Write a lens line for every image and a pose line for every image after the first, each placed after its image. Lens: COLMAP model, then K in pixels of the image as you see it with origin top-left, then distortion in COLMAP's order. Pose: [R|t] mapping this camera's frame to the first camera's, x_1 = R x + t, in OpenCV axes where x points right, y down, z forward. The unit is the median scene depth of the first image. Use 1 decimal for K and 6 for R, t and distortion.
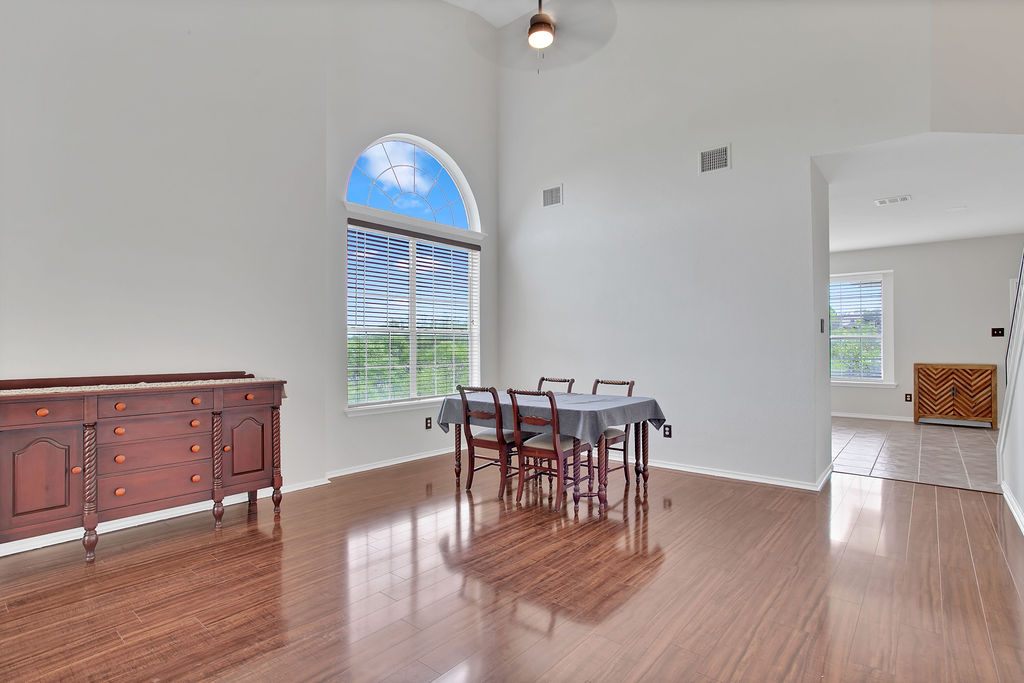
lens RADIAL K [[504.7, 0, 493.6], [0, 504.7, 347.6], [0, 0, 1]] dist [-0.033728, 0.004874]
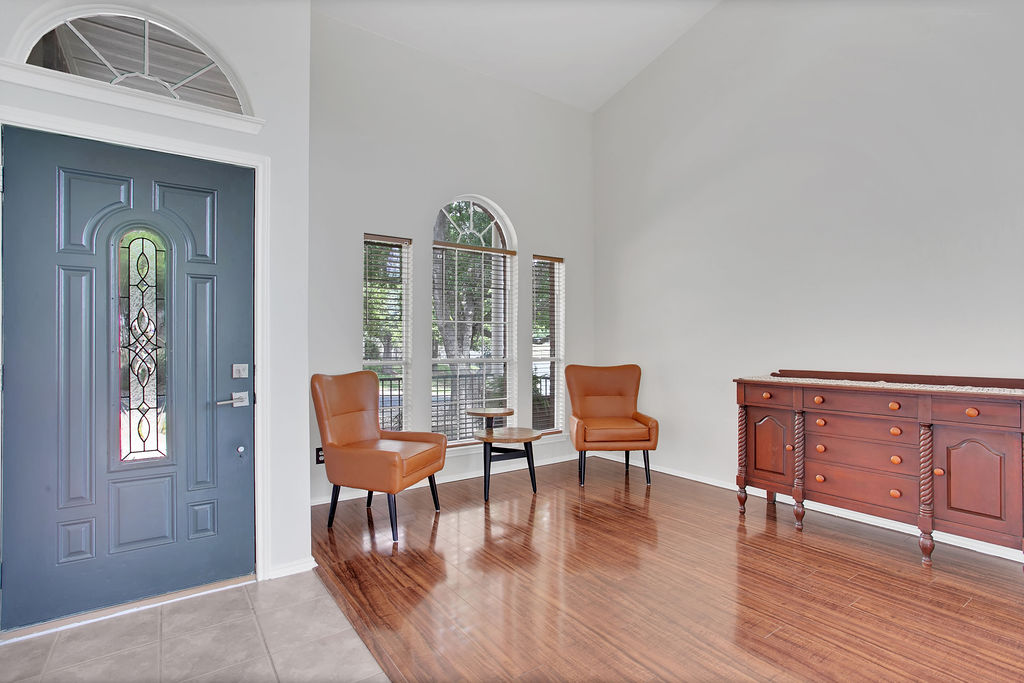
lens RADIAL K [[504.7, 0, 512.9], [0, 504.7, 339.7], [0, 0, 1]] dist [-0.033728, 0.004874]
pose [[-0.240818, -0.013127, -0.970482, 0.457500], [-0.012190, 0.999871, -0.010499, 0.010645], [0.970494, 0.009302, -0.240947, 0.606345]]
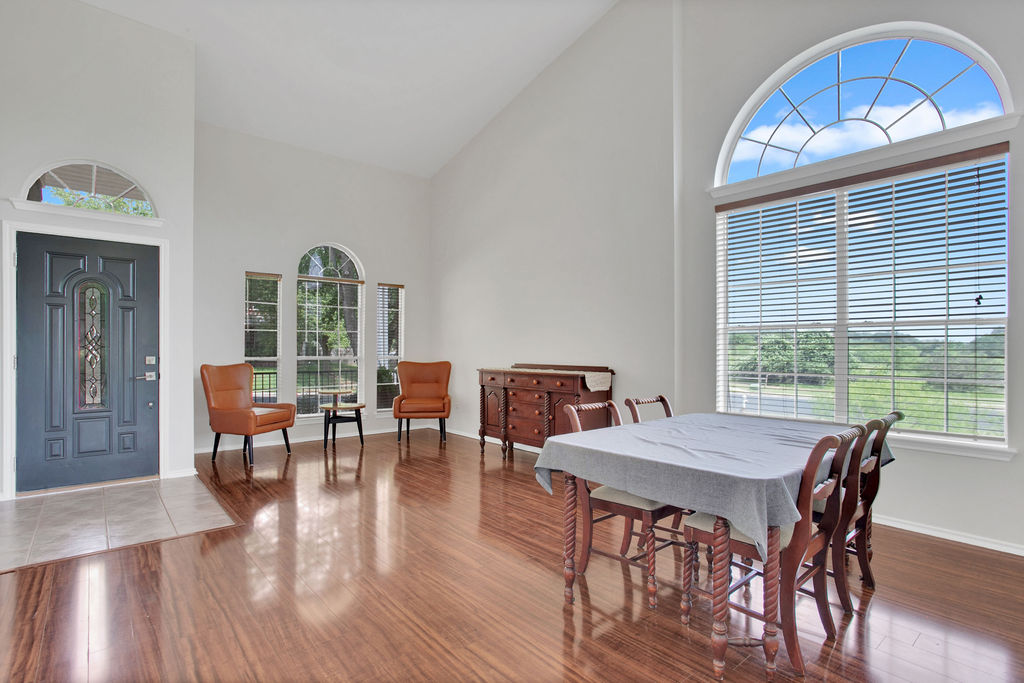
lens RADIAL K [[504.7, 0, 512.2], [0, 504.7, 347.9], [0, 0, 1]] dist [-0.033728, 0.004874]
pose [[-0.153867, -0.006146, -0.988072, 1.071040], [-0.016306, 0.999860, -0.003680, 0.009637], [0.987957, 0.015545, -0.153945, 1.277121]]
